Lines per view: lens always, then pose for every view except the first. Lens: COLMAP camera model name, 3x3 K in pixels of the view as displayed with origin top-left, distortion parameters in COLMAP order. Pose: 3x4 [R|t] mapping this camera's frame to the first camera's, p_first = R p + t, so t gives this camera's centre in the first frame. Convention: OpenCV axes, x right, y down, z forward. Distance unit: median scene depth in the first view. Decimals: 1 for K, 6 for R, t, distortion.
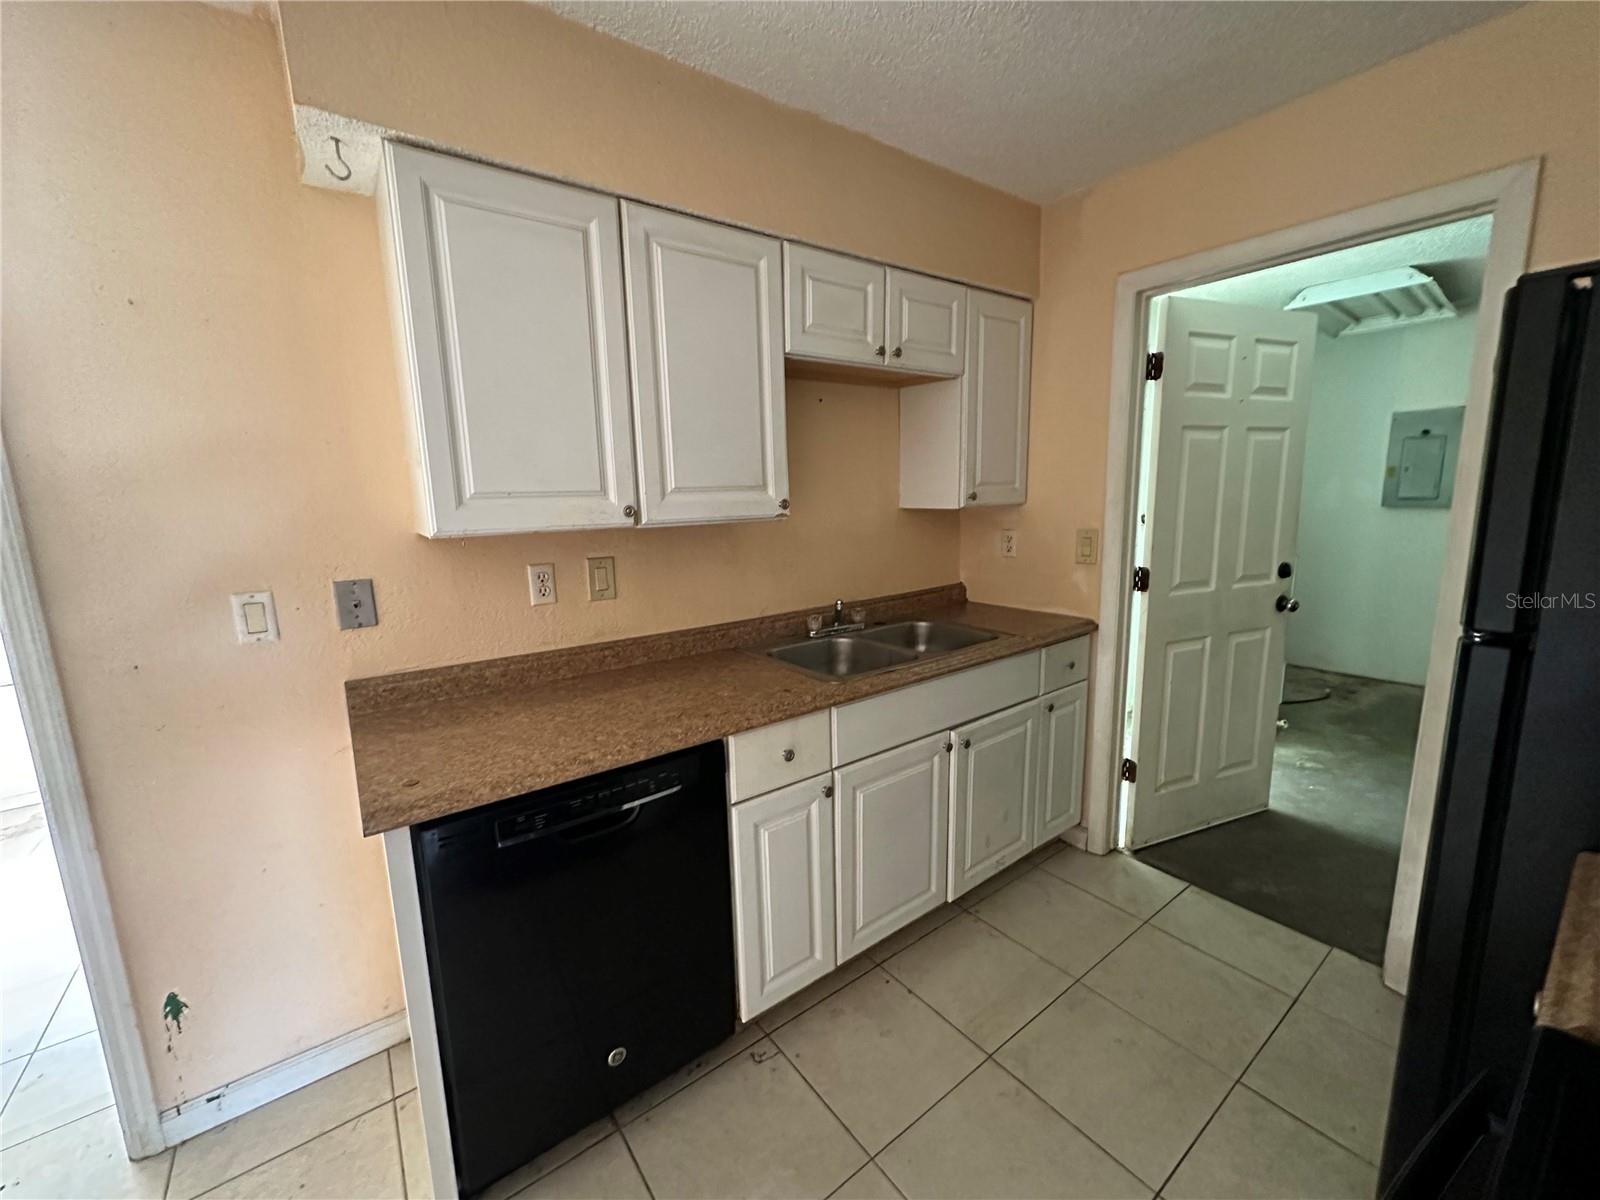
lens RADIAL K [[639.7, 0, 796.1], [0, 639.7, 601.1], [0, 0, 1]] dist [-0.000314, 0.000512]
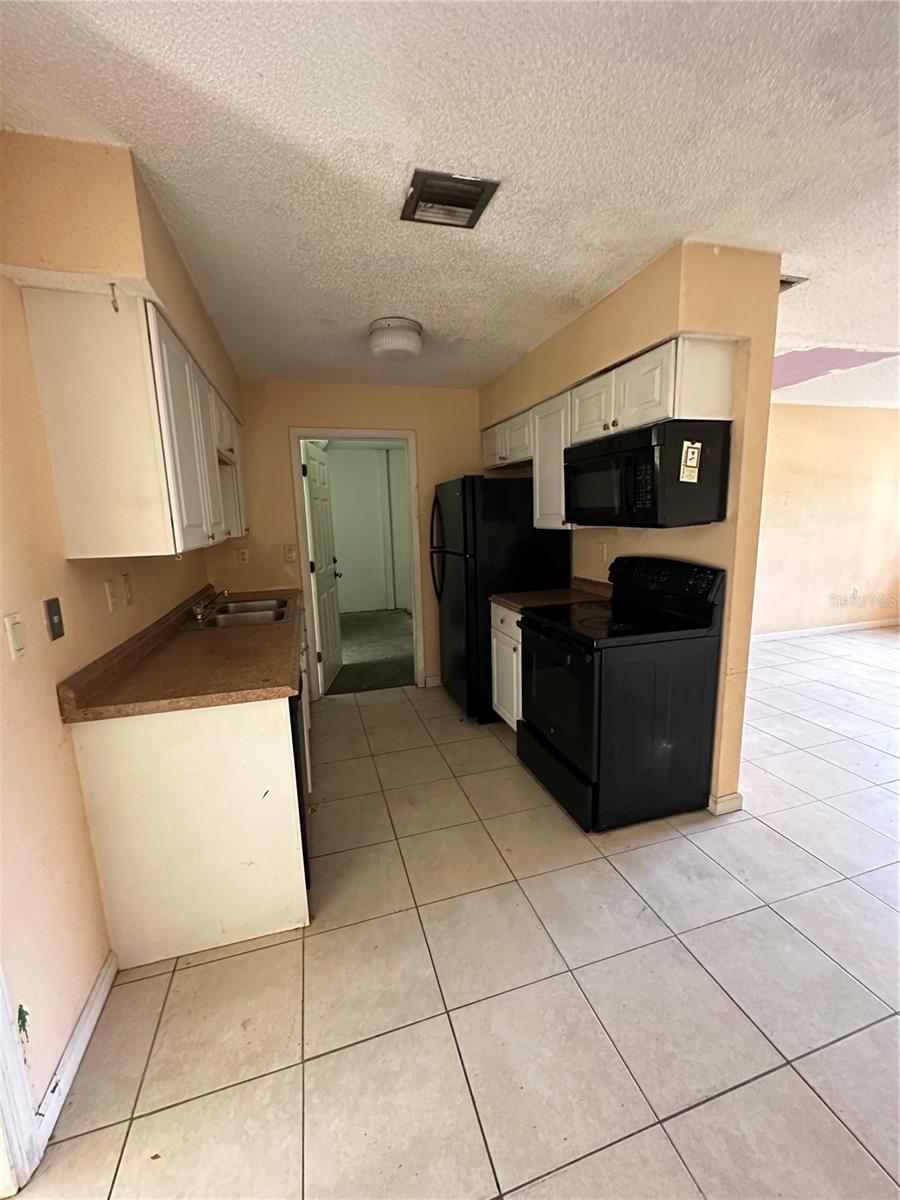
lens RADIAL K [[479.8, 0, 451.3], [0, 479.8, 602.0], [0, 0, 1]] dist [-0.000314, 0.000512]
pose [[0.337301, -0.152874, 0.928901, -0.754010], [0.181543, 0.978768, 0.095160, 0.013470], [-0.923726, 0.136538, 0.357892, -0.007826]]
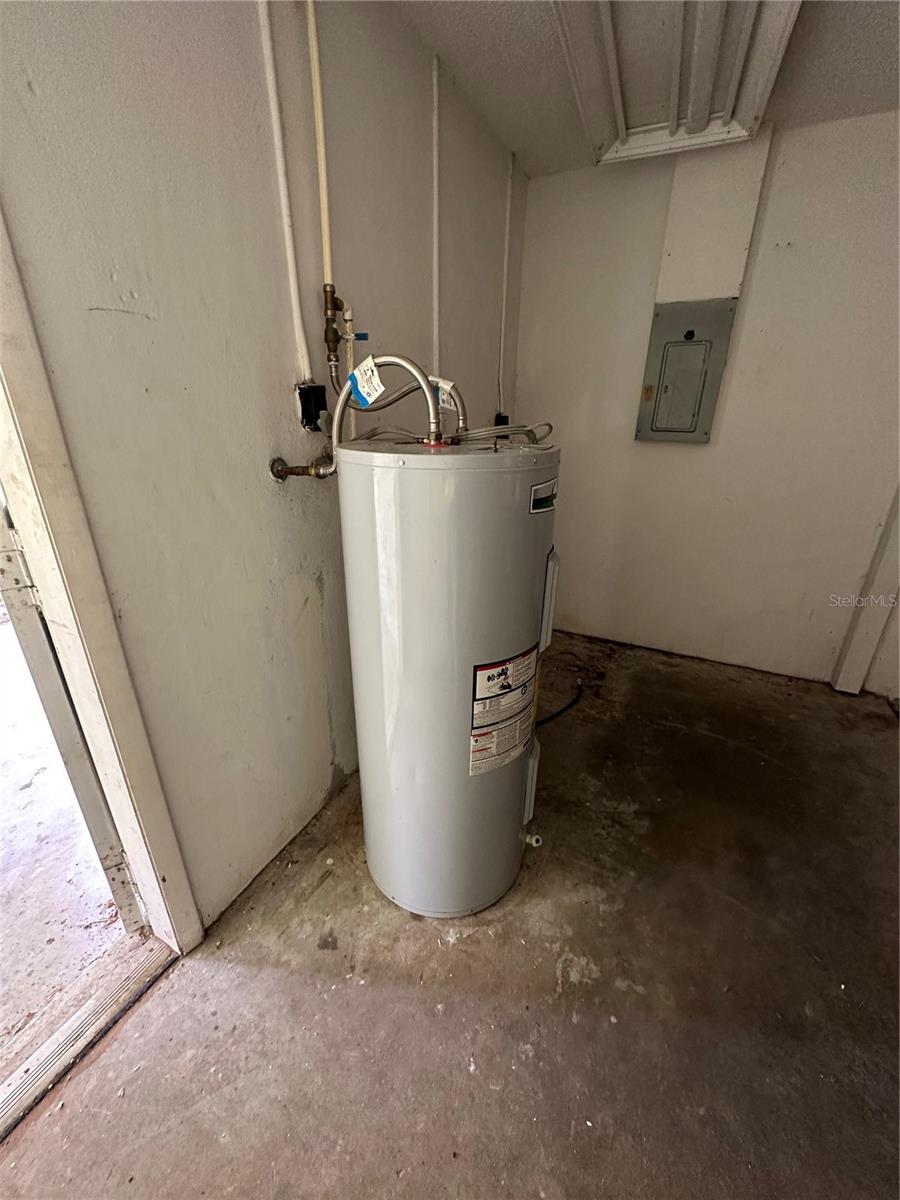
lens RADIAL K [[479.8, 0, 454.9], [0, 479.8, 600.8], [0, 0, 1]] dist [-0.000314, 0.000512]
pose [[0.879188, -0.146159, 0.453504, 0.726453], [0.045067, 0.973031, 0.226228, -0.166591], [-0.474339, -0.178459, 0.862064, 0.954467]]
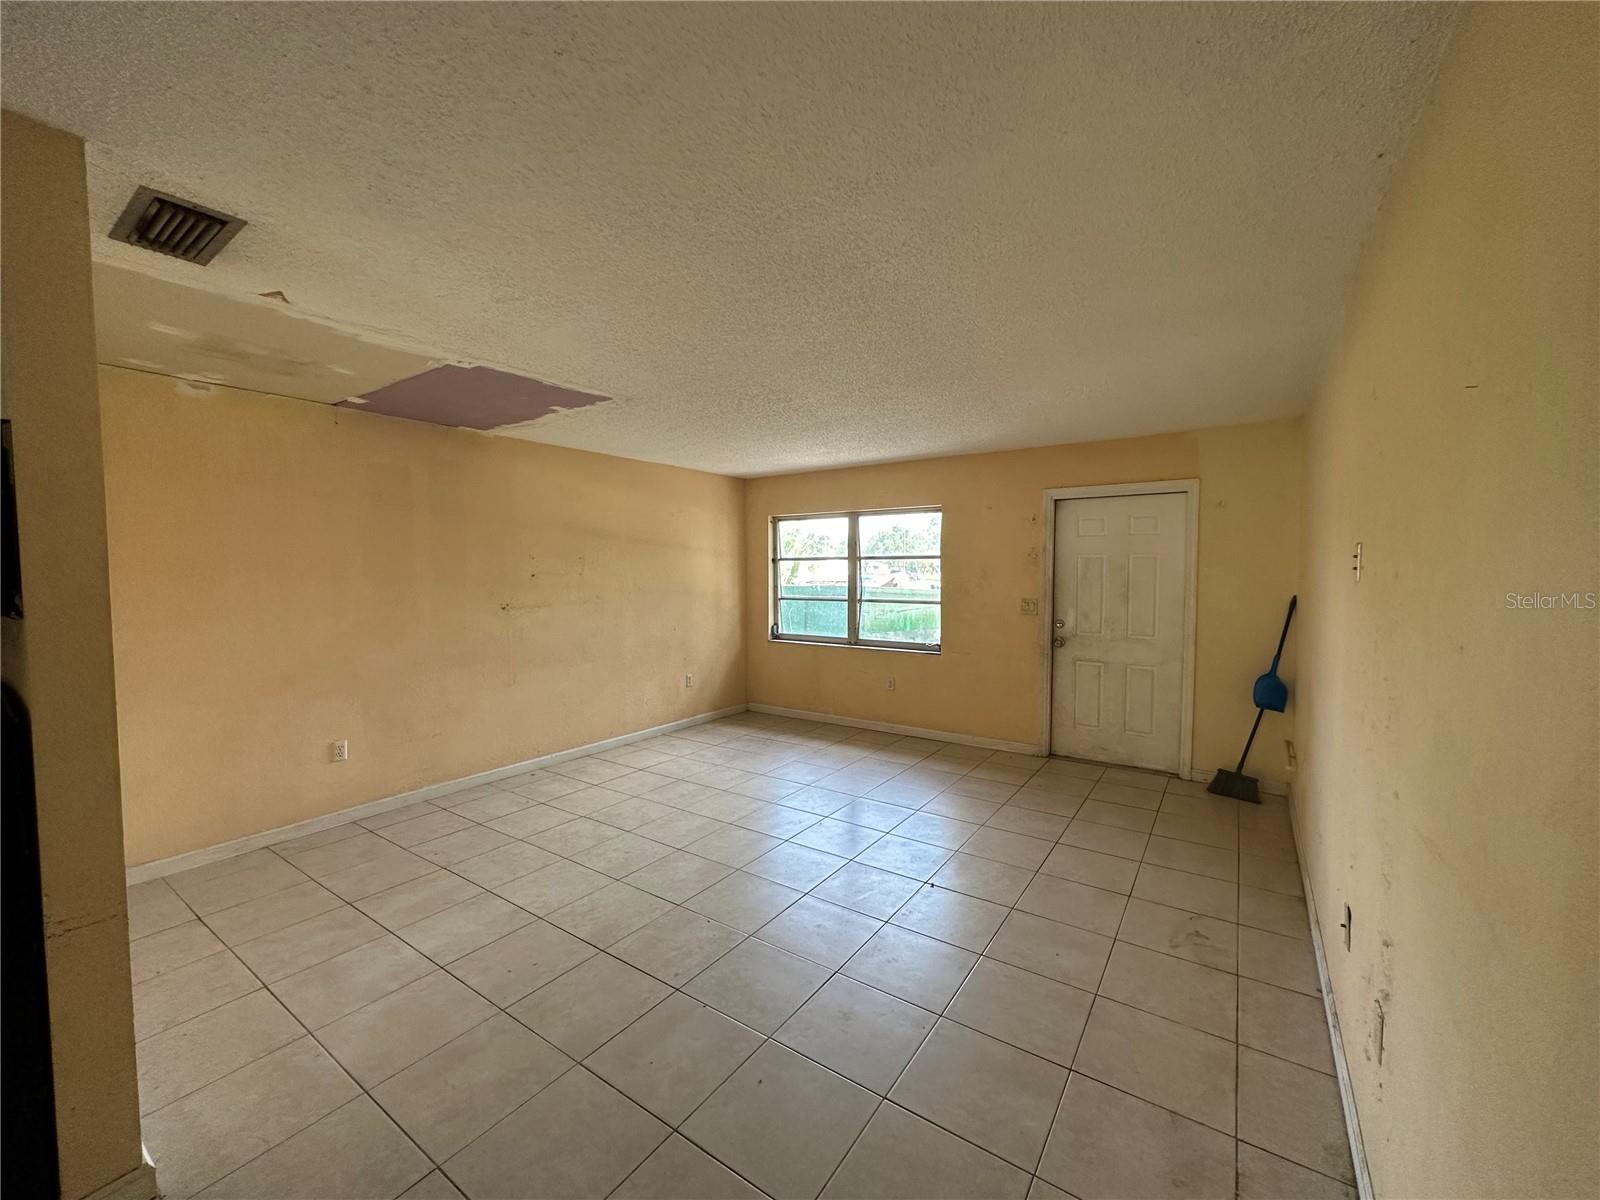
lens RADIAL K [[639.7, 0, 798.9], [0, 639.7, 599.2], [0, 0, 1]] dist [-0.000314, 0.000512]
pose [[-0.318916, -0.014408, 0.947674, -0.530136], [0.177975, 0.981187, 0.074811, 0.102369], [-0.930923, 0.192521, -0.310352, -0.607858]]
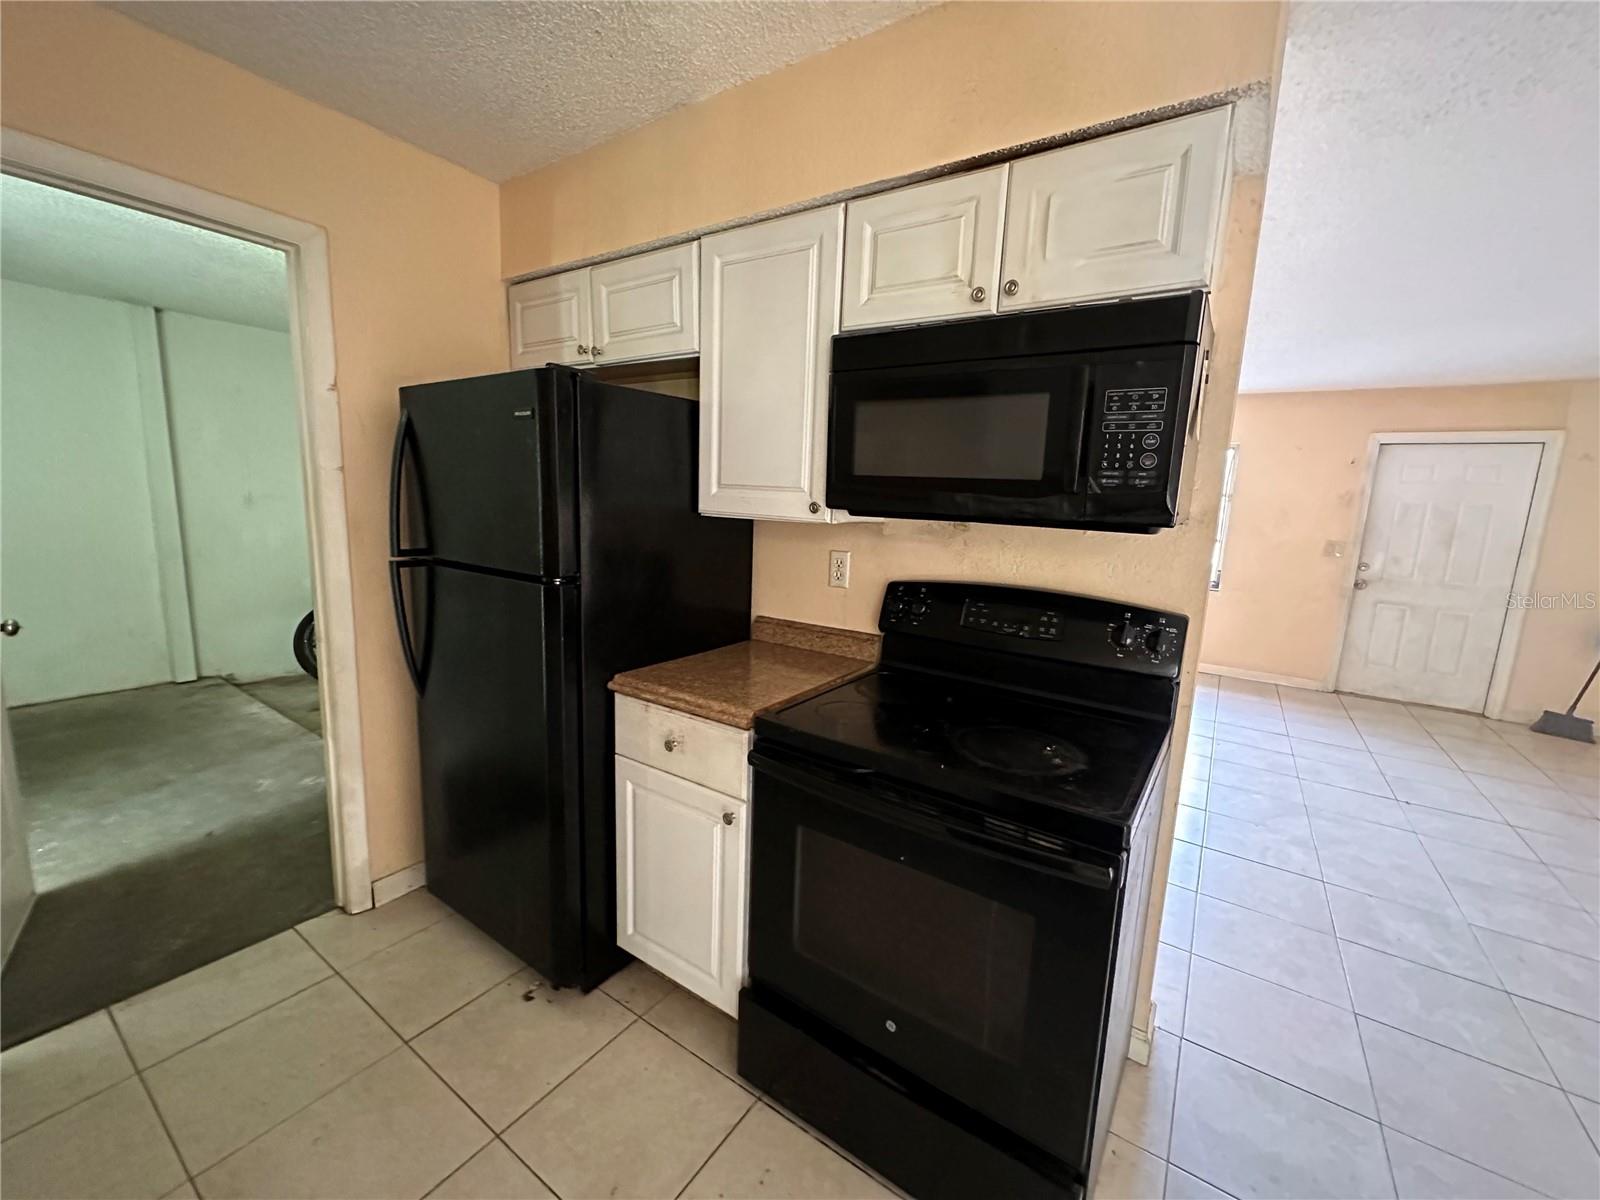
lens RADIAL K [[639.7, 0, 802.3], [0, 639.7, 601.5], [0, 0, 1]] dist [-0.000314, 0.000512]
pose [[-0.329364, -0.138101, 0.934049, -0.249261], [0.130645, 0.973065, 0.189938, -0.043256], [-0.935121, 0.184587, -0.302450, 0.337152]]
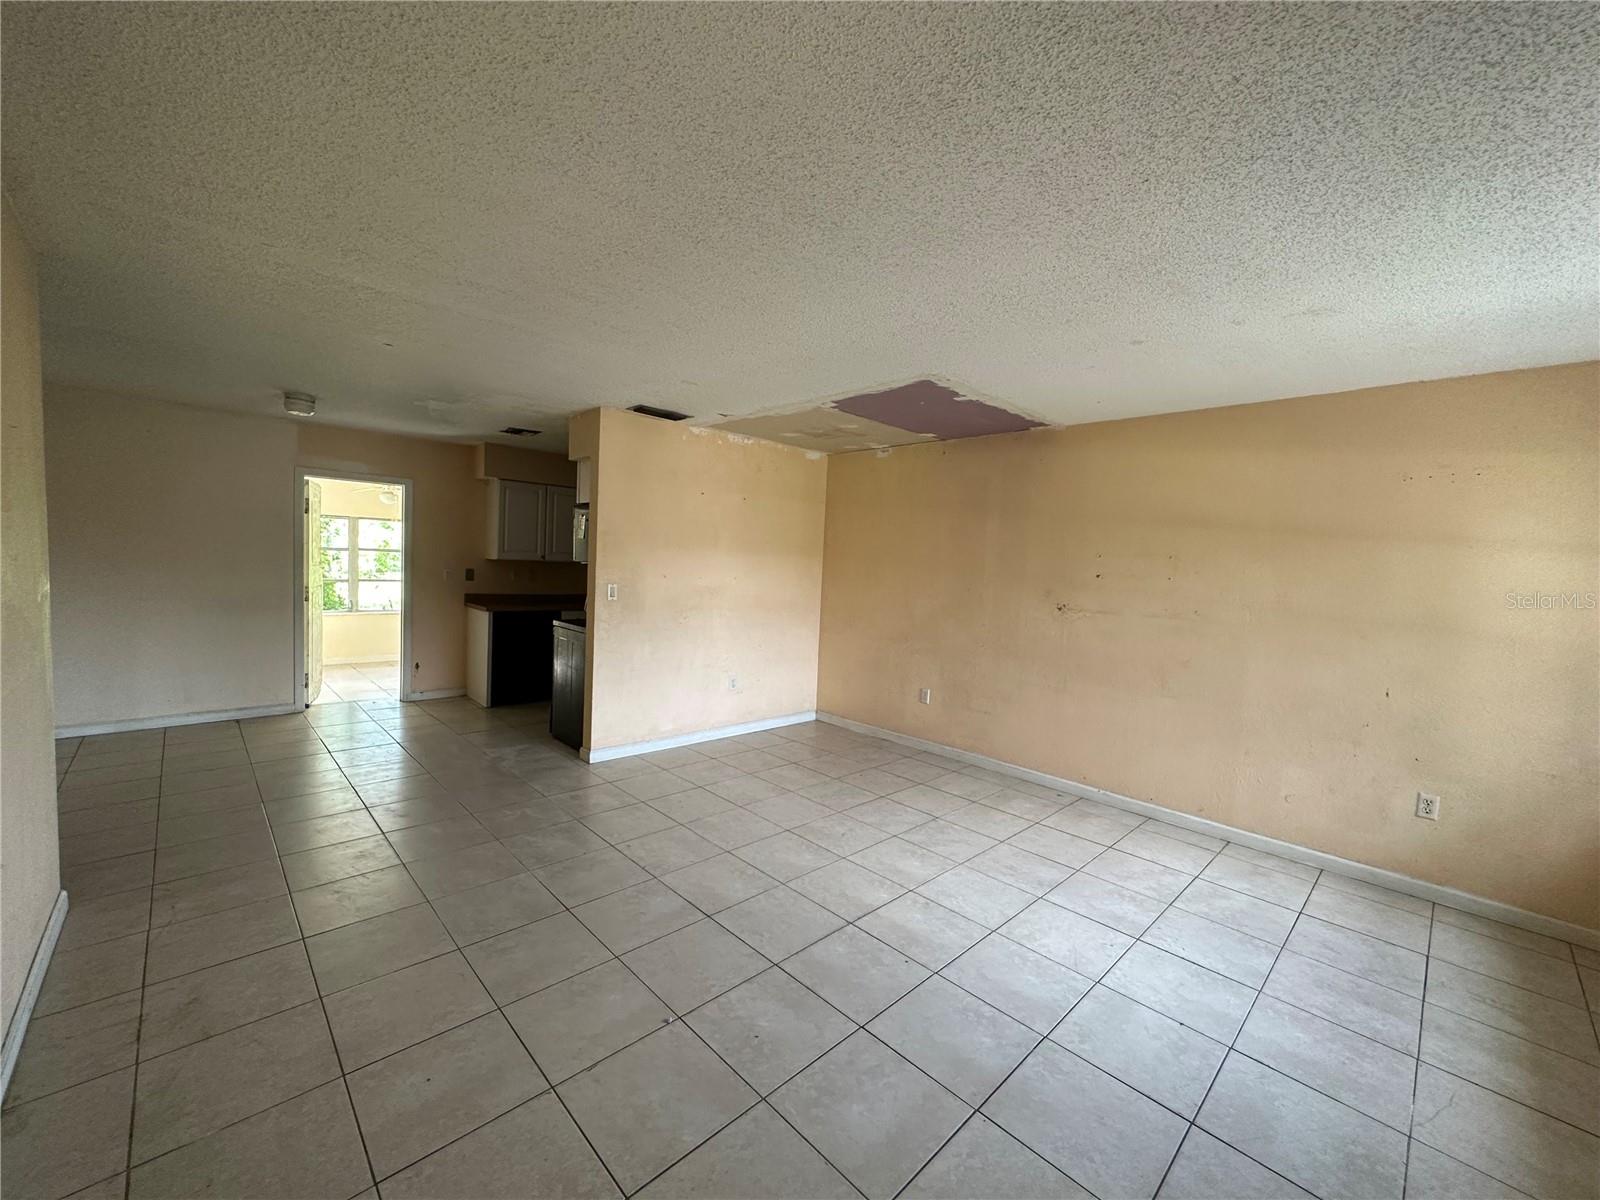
lens RADIAL K [[639.7, 0, 801.5], [0, 639.7, 601.5], [0, 0, 1]] dist [-0.000314, 0.000512]
pose [[0.988875, 0.063401, 0.134562, 0.505629], [-0.048182, 0.992370, -0.113489, 0.315094], [-0.140731, 0.105743, 0.984385, -1.932465]]
